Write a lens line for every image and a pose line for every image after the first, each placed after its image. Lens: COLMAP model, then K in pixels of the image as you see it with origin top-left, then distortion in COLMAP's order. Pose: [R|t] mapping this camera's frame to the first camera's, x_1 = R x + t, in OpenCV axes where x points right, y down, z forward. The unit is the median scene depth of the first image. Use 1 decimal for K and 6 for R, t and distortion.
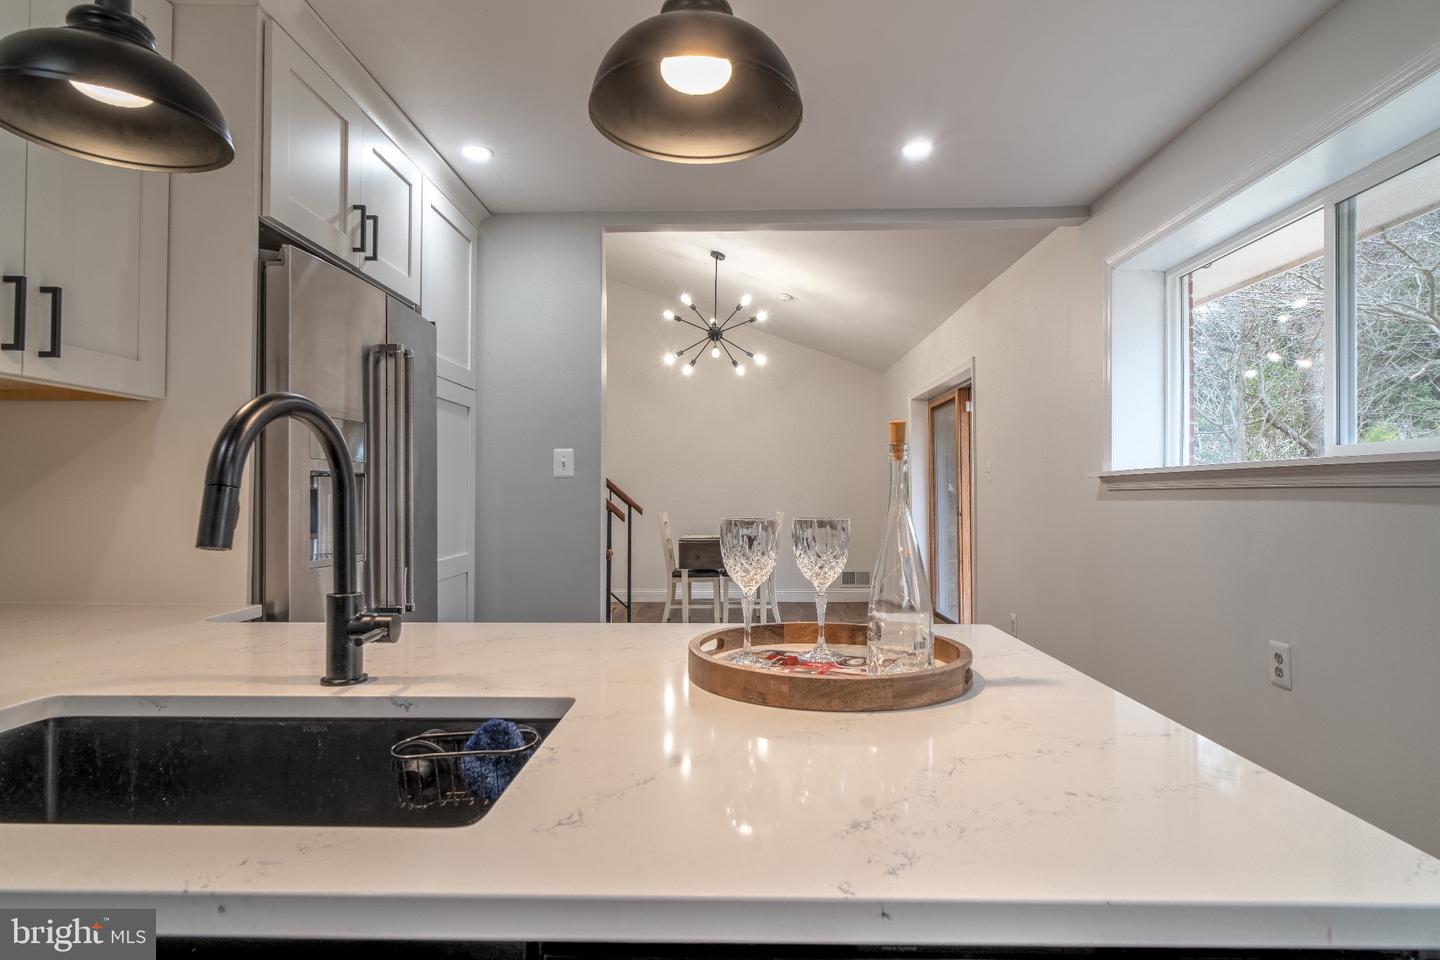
lens RADIAL K [[758.1, 0, 718.8], [0, 758.1, 463.0], [0, 0, 1]] dist [0.000436, -0.000548]
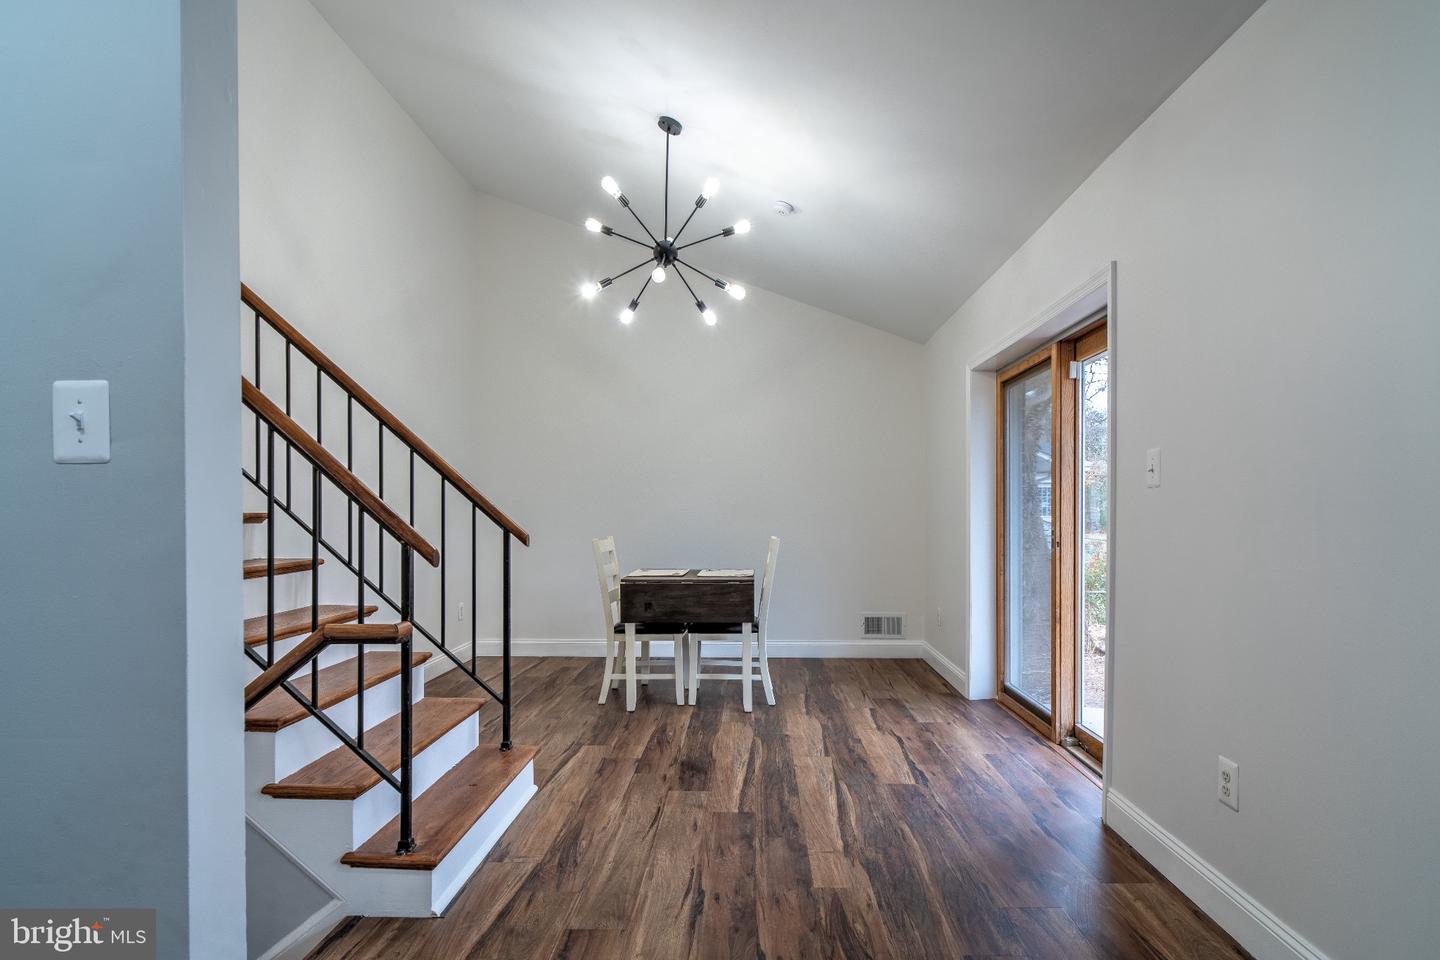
lens RADIAL K [[758.5, 0, 718.5], [0, 758.5, 515.9], [0, 0, 1]] dist [-0.000839, -0.000351]
pose [[0.999782, 0.000363, -0.020863, 0.051009], [0.000629, 0.998870, 0.047528, 0.015028], [0.020857, -0.047531, 0.998652, 0.365716]]
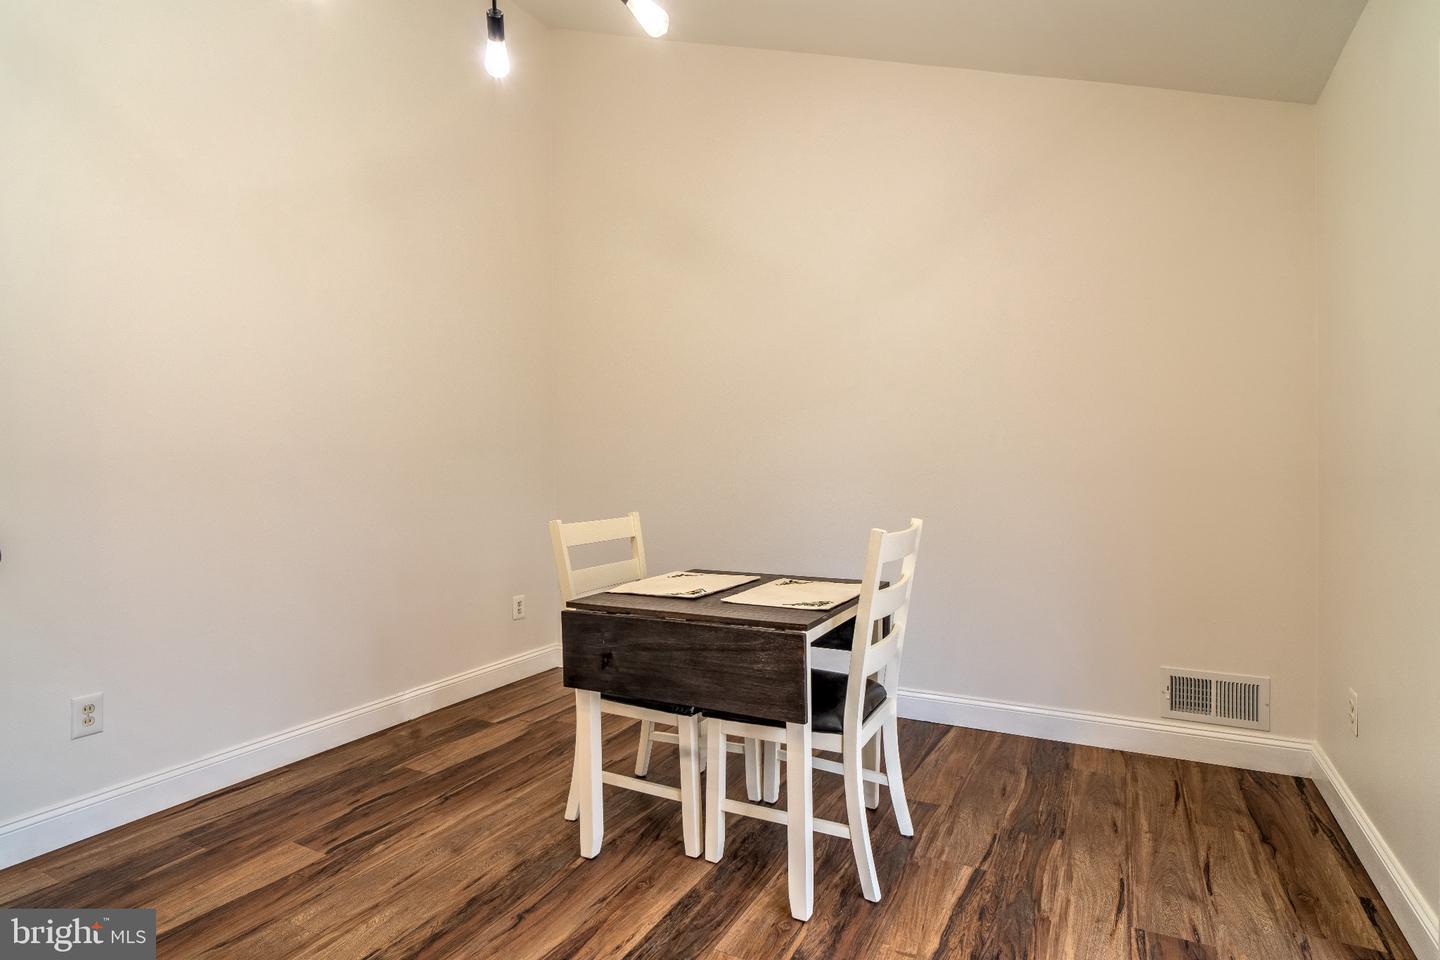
lens RADIAL K [[748.3, 0, 718.0], [0, 748.3, 480.4], [0, 0, 1]] dist [-0.001122, -0.001210]
pose [[0.894996, 0.001794, -0.446071, 0.172675], [0.026920, 0.997952, 0.058026, 0.030685], [0.445262, -0.063941, 0.893114, 0.787053]]
